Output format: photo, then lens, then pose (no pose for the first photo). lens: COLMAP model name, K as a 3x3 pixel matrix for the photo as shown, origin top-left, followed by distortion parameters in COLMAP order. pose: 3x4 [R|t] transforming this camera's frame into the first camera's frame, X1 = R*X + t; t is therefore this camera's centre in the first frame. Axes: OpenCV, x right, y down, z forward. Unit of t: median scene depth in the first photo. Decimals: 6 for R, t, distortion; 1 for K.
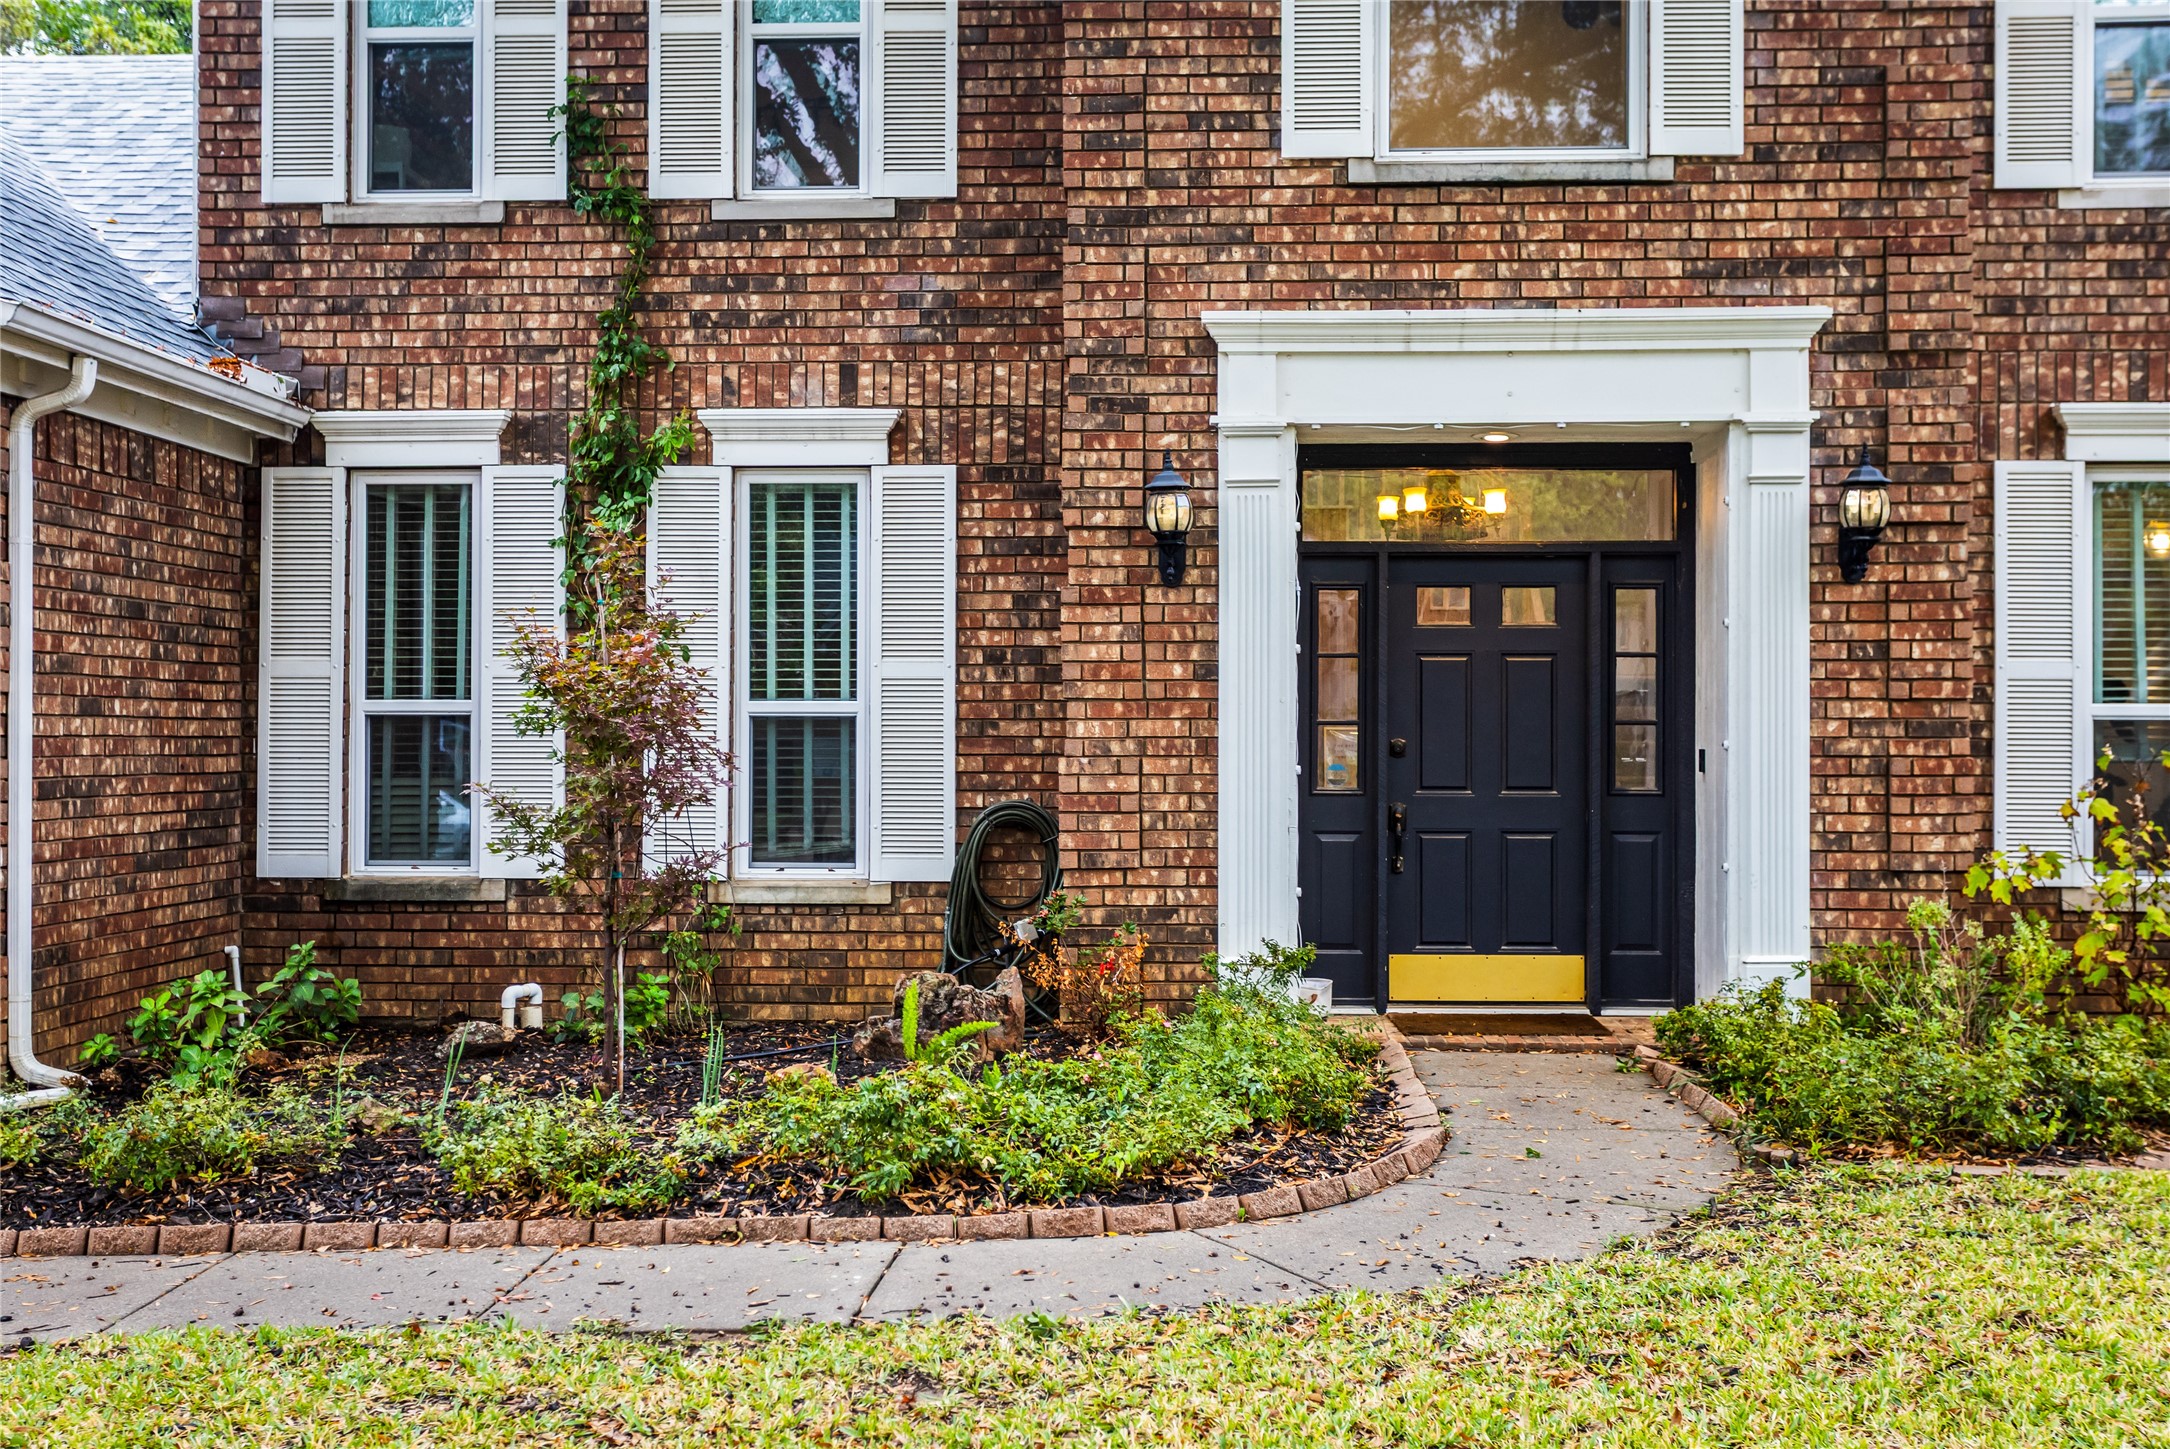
lens RADIAL K [[2510.4, 0, 1008.7], [0, 2510.4, 654.3], [0, 0, 1]] dist [-0.000899, 0.027613]
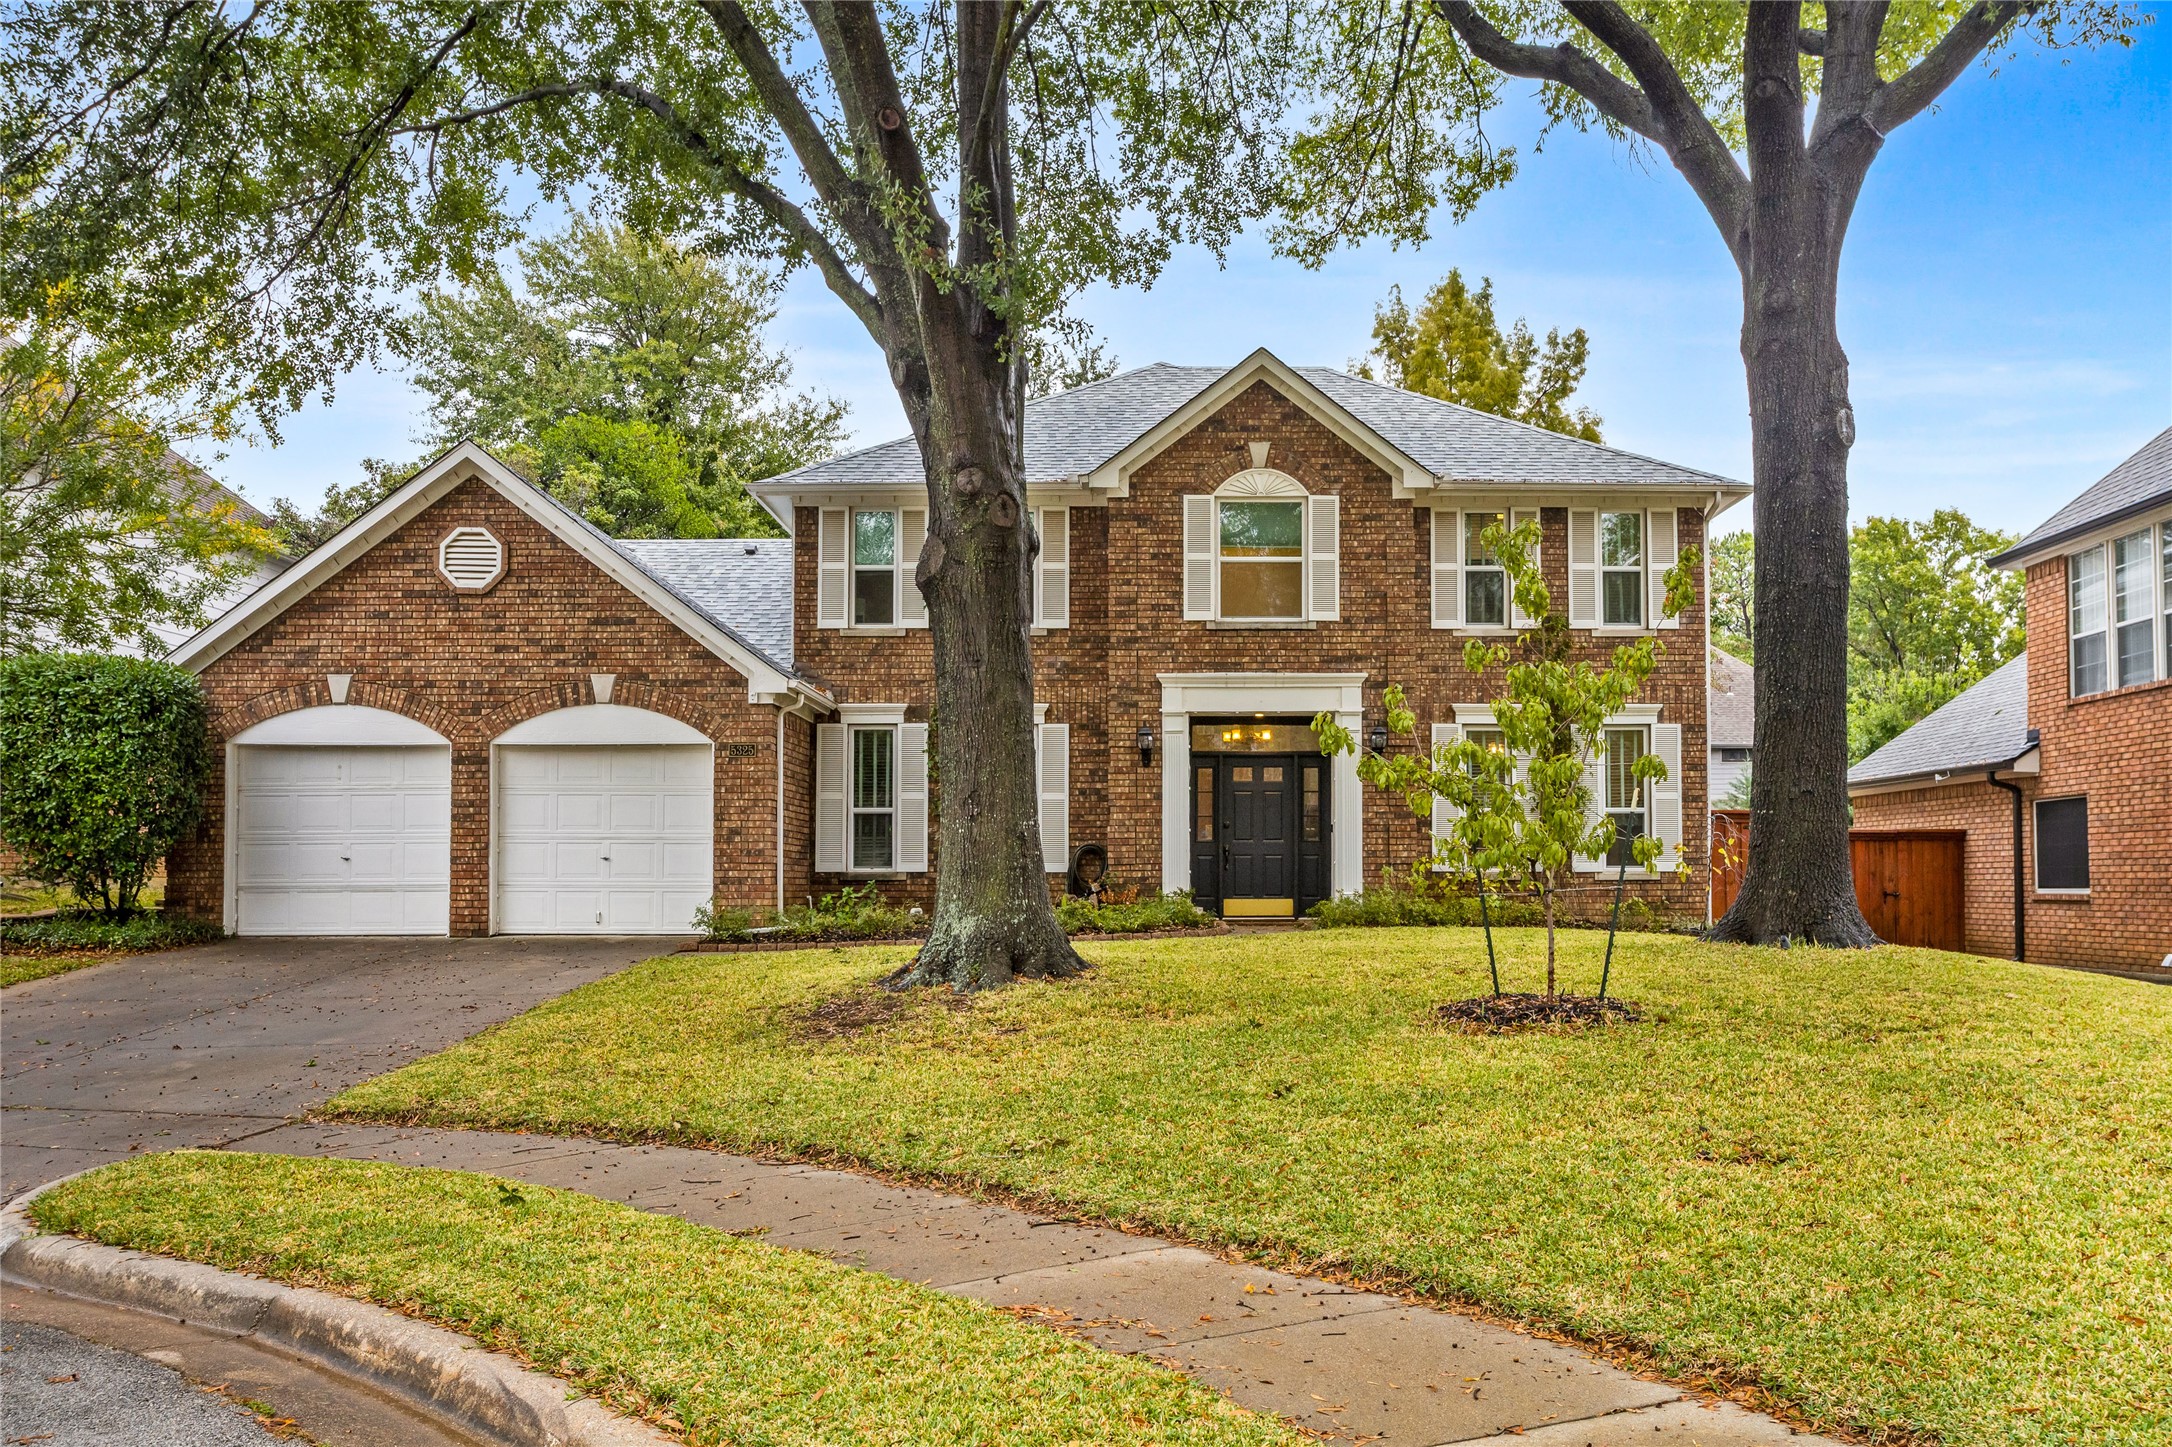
lens RADIAL K [[2001.3, 0, 1086.0], [0, 2001.3, 723.5], [0, 0, 1]] dist [0.000999, 0.003256]
pose [[0.998933, 0.002020, 0.046140, -0.107078], [0.000329, 0.998707, -0.050828, 0.038651], [-0.046183, 0.050789, 0.997641, -1.254368]]
